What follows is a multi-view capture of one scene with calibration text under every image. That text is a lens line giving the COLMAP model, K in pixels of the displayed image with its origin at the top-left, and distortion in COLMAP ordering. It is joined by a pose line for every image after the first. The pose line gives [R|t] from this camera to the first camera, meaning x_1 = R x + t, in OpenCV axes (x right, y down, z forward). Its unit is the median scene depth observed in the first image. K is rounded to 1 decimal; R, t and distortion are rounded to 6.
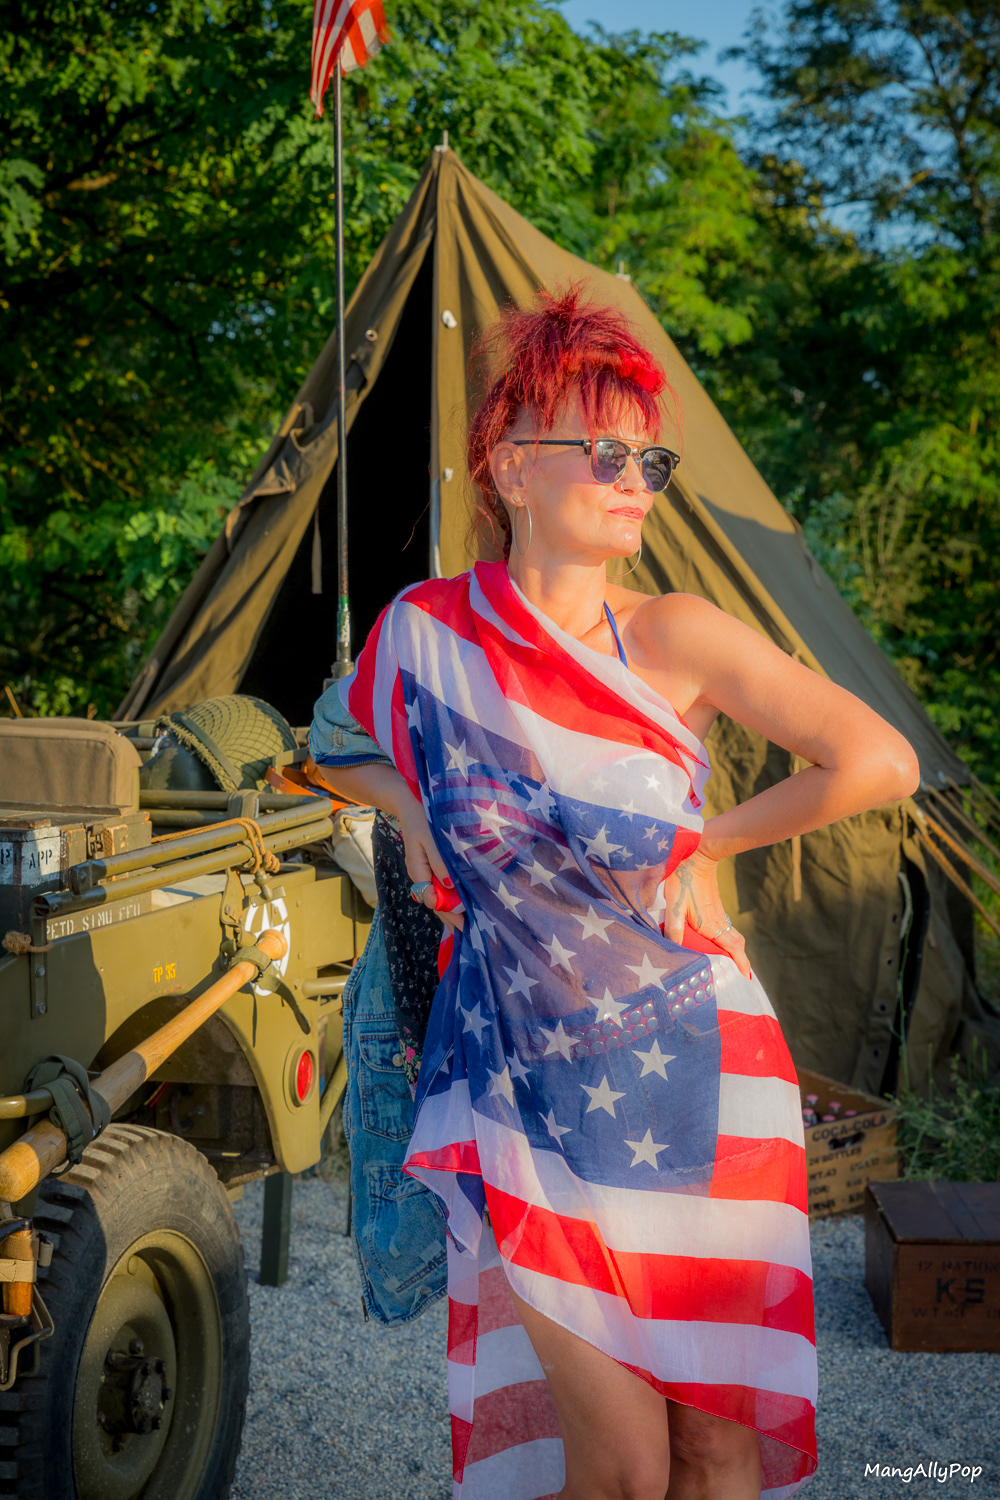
lens RADIAL K [[2865.0, 0, 498.8], [0, 2865.0, 745.0], [0, 0, 1]] dist [0.020955, -0.100999]
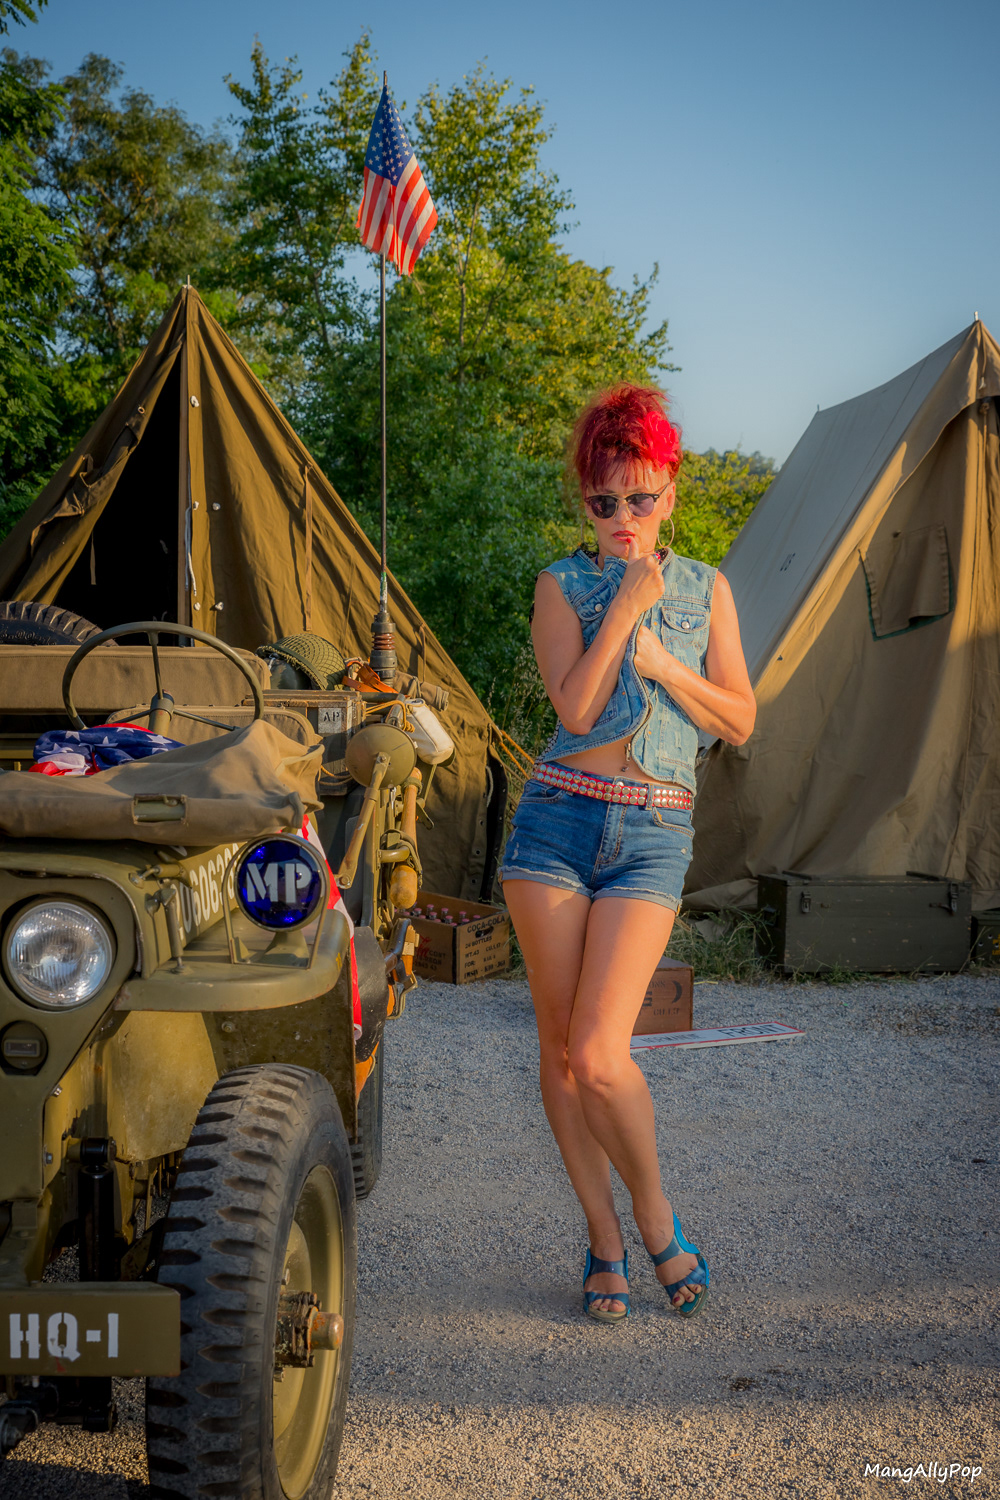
lens RADIAL K [[2189.9, 0, 525.3], [0, 2189.9, 735.4], [0, 0, 1]] dist [-0.004203, 0.035262]
pose [[0.929213, -0.016038, 0.369197, -0.274634], [0.016361, 0.999864, 0.002257, 0.024829], [-0.369183, 0.003944, 0.929348, -0.118414]]
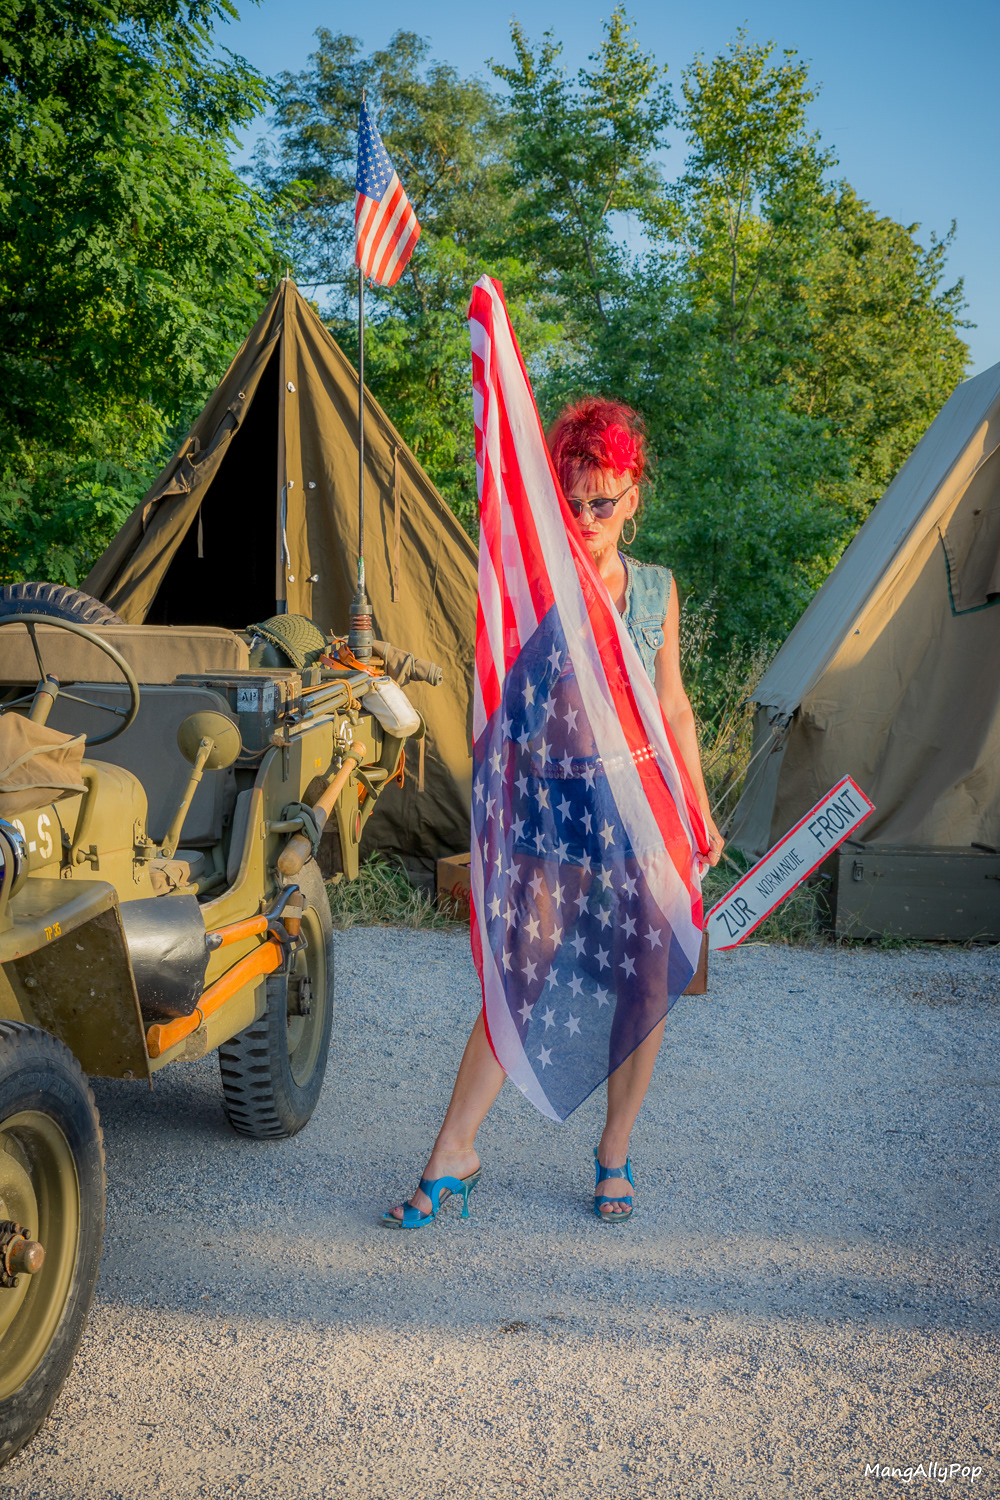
lens RADIAL K [[2118.1, 0, 504.0], [0, 2118.1, 748.7], [0, 0, 1]] dist [-0.005702, 0.041597]
pose [[0.975827, -0.006951, 0.218433, -0.157465], [-0.000184, 0.999468, 0.032625, 0.014226], [-0.218544, -0.031876, 0.975306, -0.180147]]
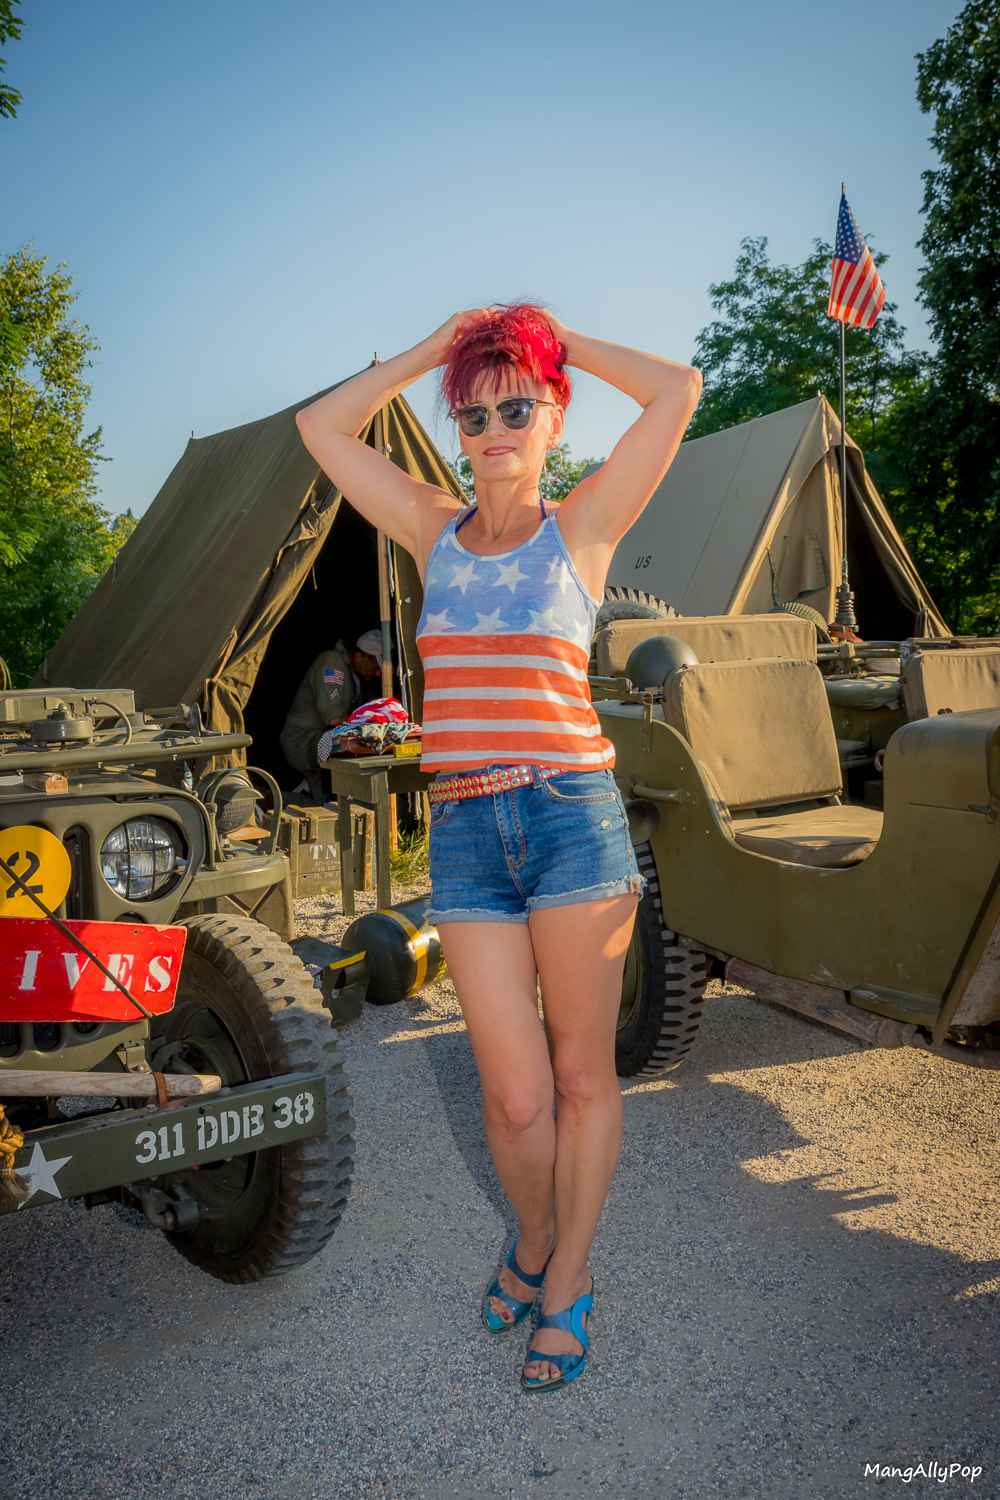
lens RADIAL K [[1396.6, 0, 501.8], [0, 1396.6, 736.2], [0, 0, 1]] dist [-0.000050, -0.010513]
pose [[0.723880, -0.094457, 0.683429, -0.624266], [0.083337, 0.995302, 0.049292, 0.008138], [-0.684874, 0.021273, 0.728351, 0.243856]]
